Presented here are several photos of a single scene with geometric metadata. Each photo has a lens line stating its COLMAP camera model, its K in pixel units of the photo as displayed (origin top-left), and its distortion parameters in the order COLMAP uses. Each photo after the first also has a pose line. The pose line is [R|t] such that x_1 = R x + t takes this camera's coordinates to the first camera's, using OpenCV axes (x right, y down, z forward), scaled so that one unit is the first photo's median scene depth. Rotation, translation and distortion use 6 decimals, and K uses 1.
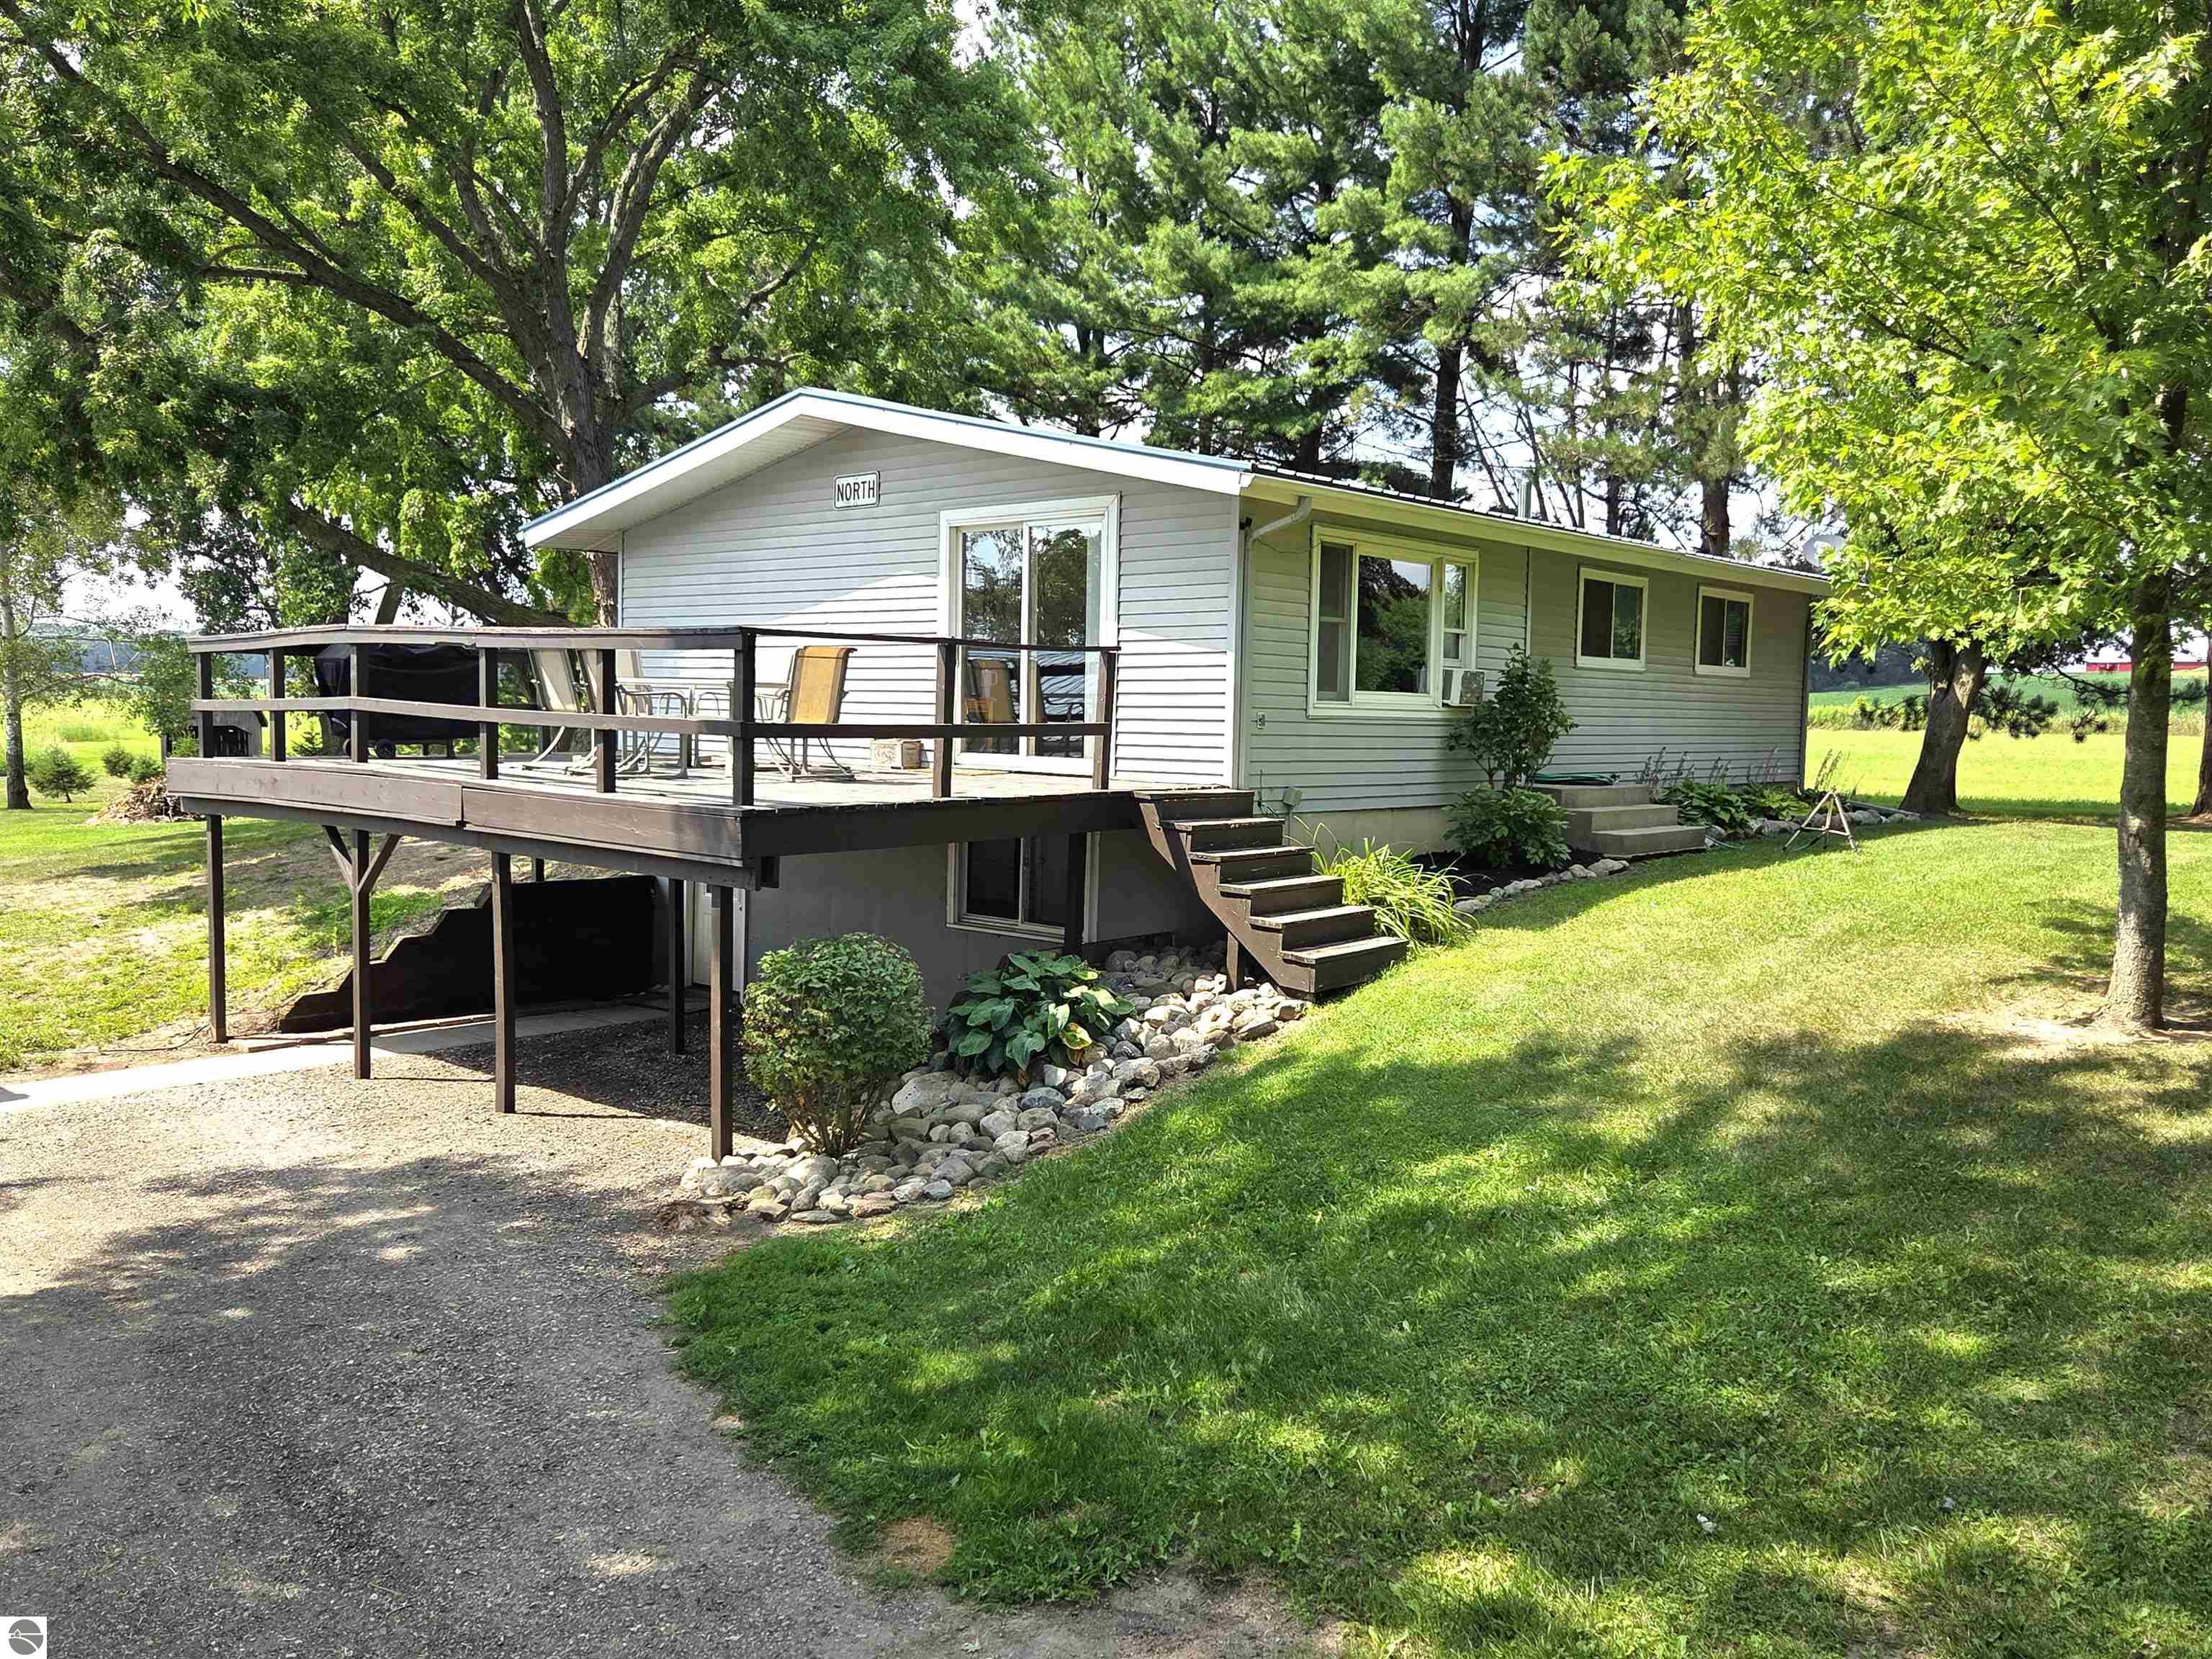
lens RADIAL K [[1722.7, 0, 1101.4], [0, 1722.7, 833.9], [0, 0, 1]] dist [0.059856, 0.000694]
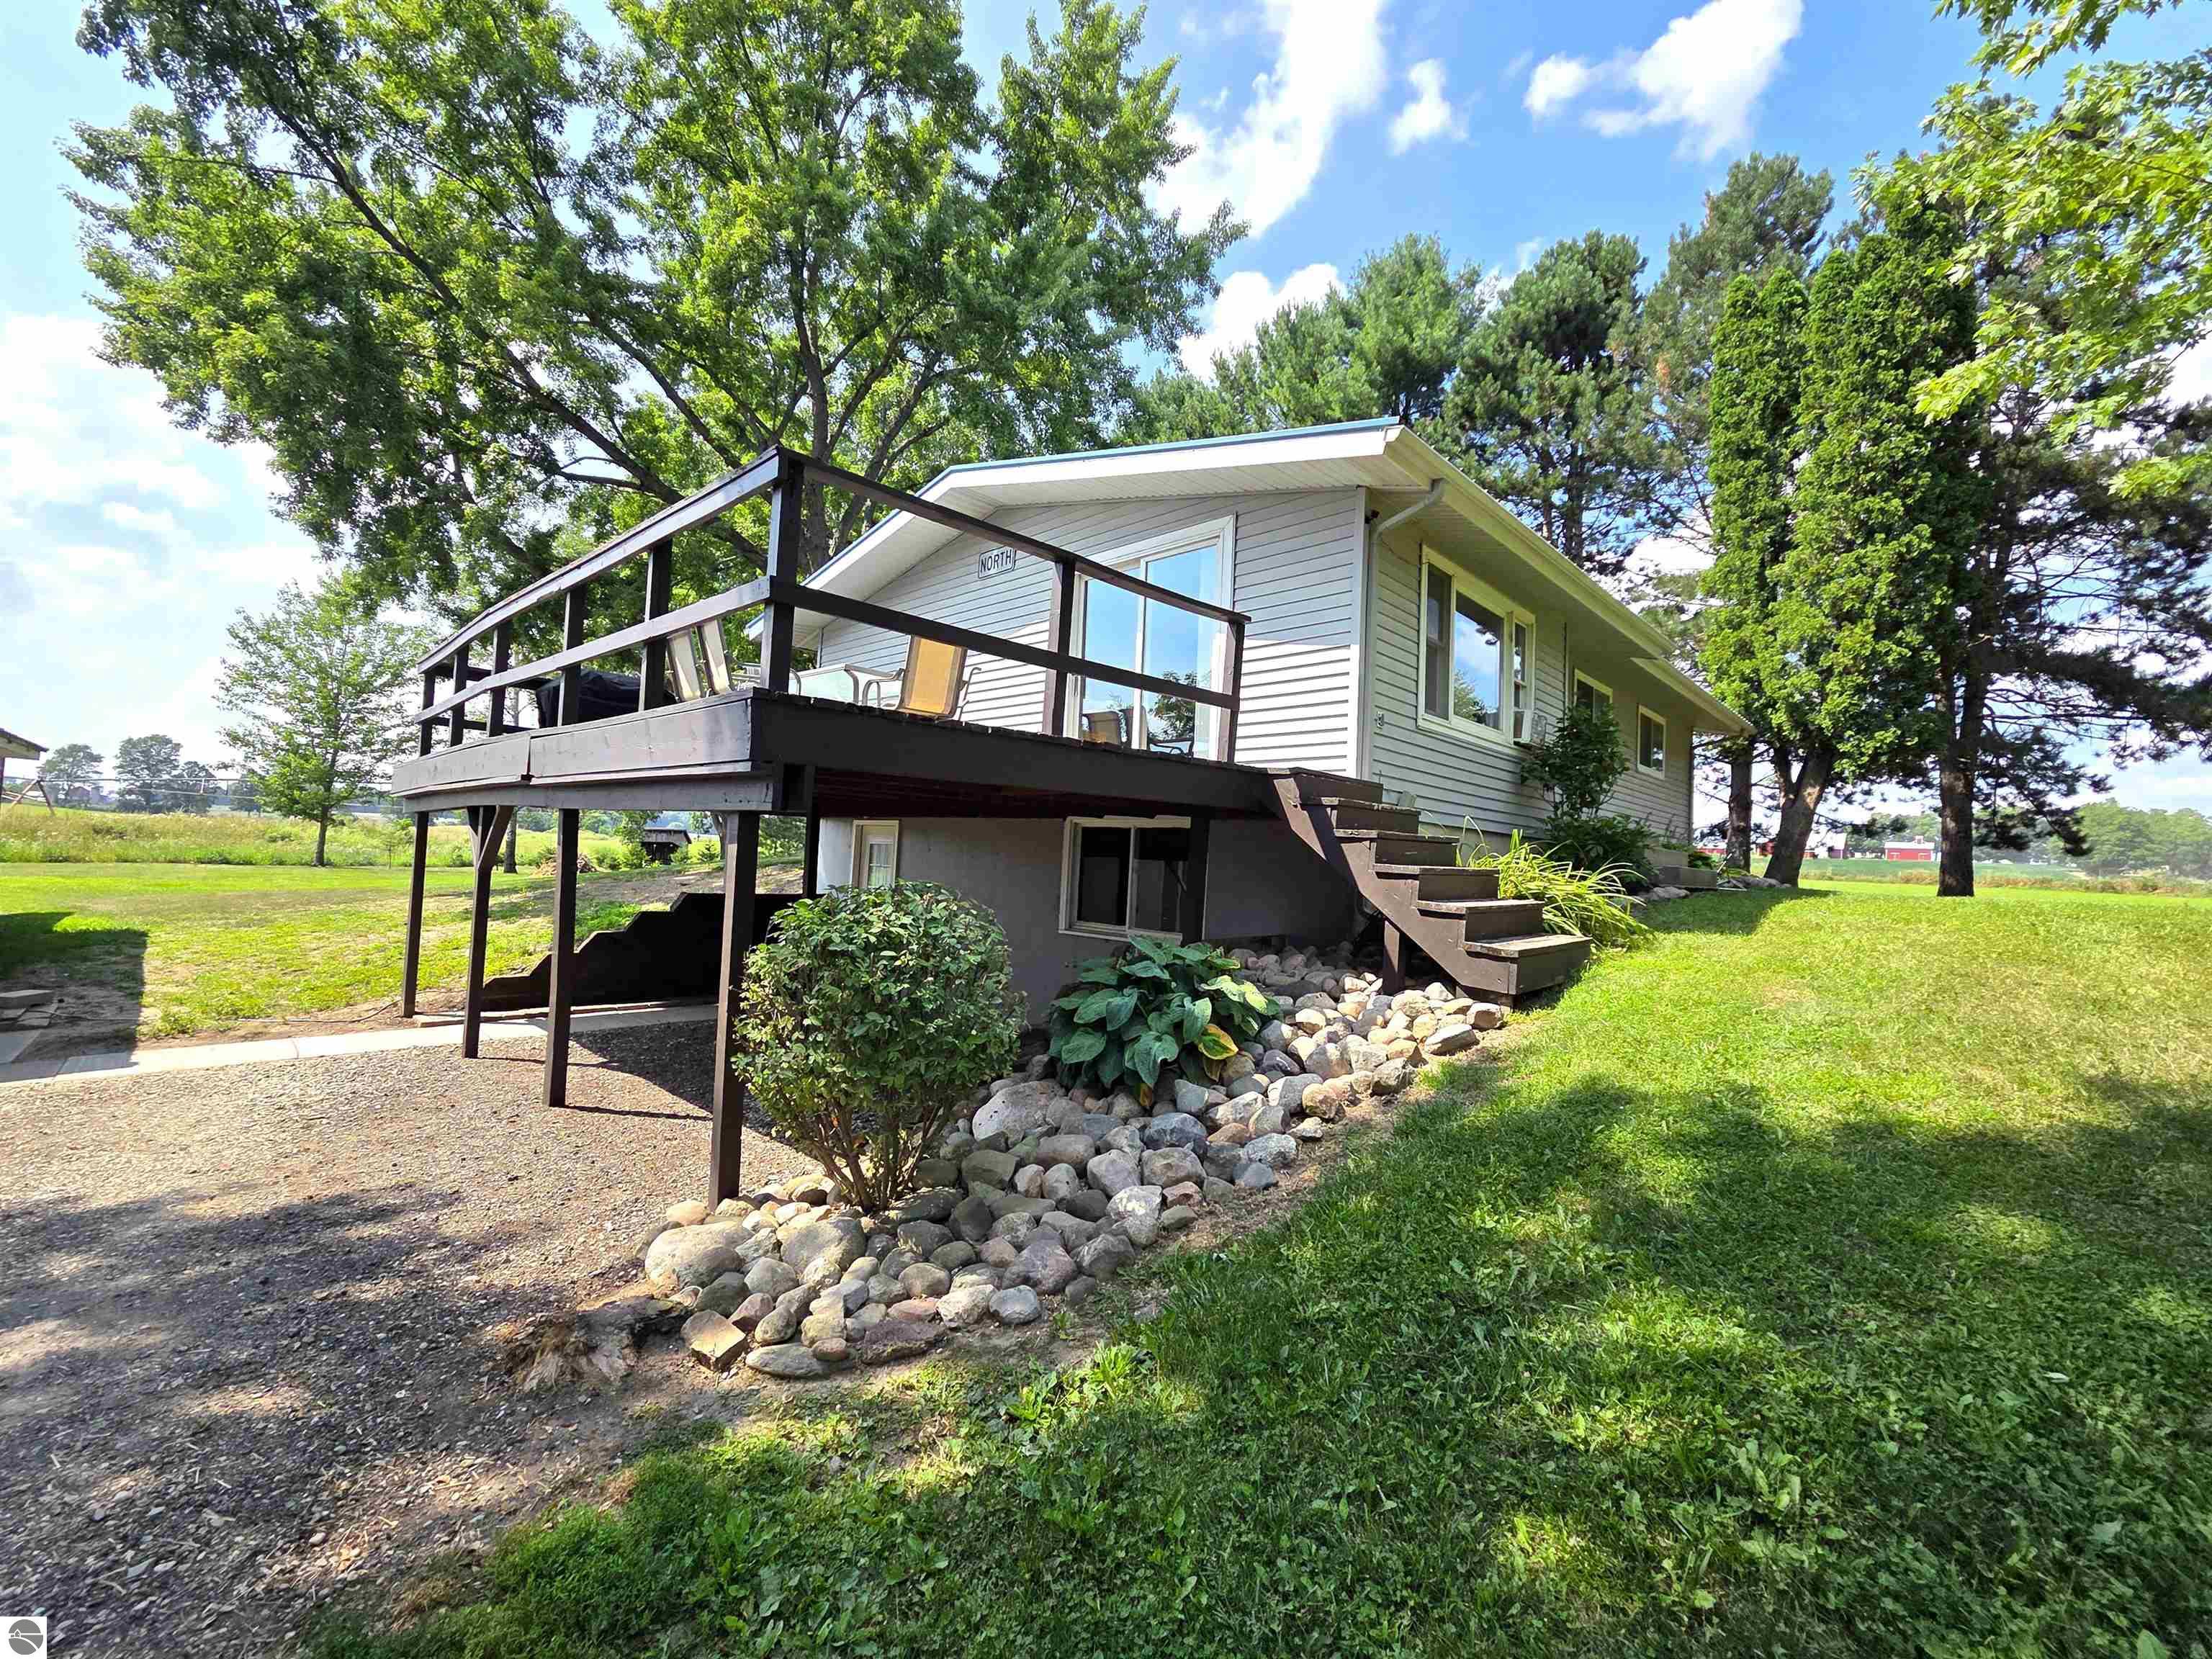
lens RADIAL K [[918.5, 0, 1115.4], [0, 918.5, 818.2], [0, 0, 1]] dist [-0.000567, 0.000795]
pose [[0.998919, 0.023098, -0.040349, -0.044831], [-0.027652, 0.992839, -0.116216, 0.067531], [0.037375, 0.117206, 0.992404, 0.583722]]
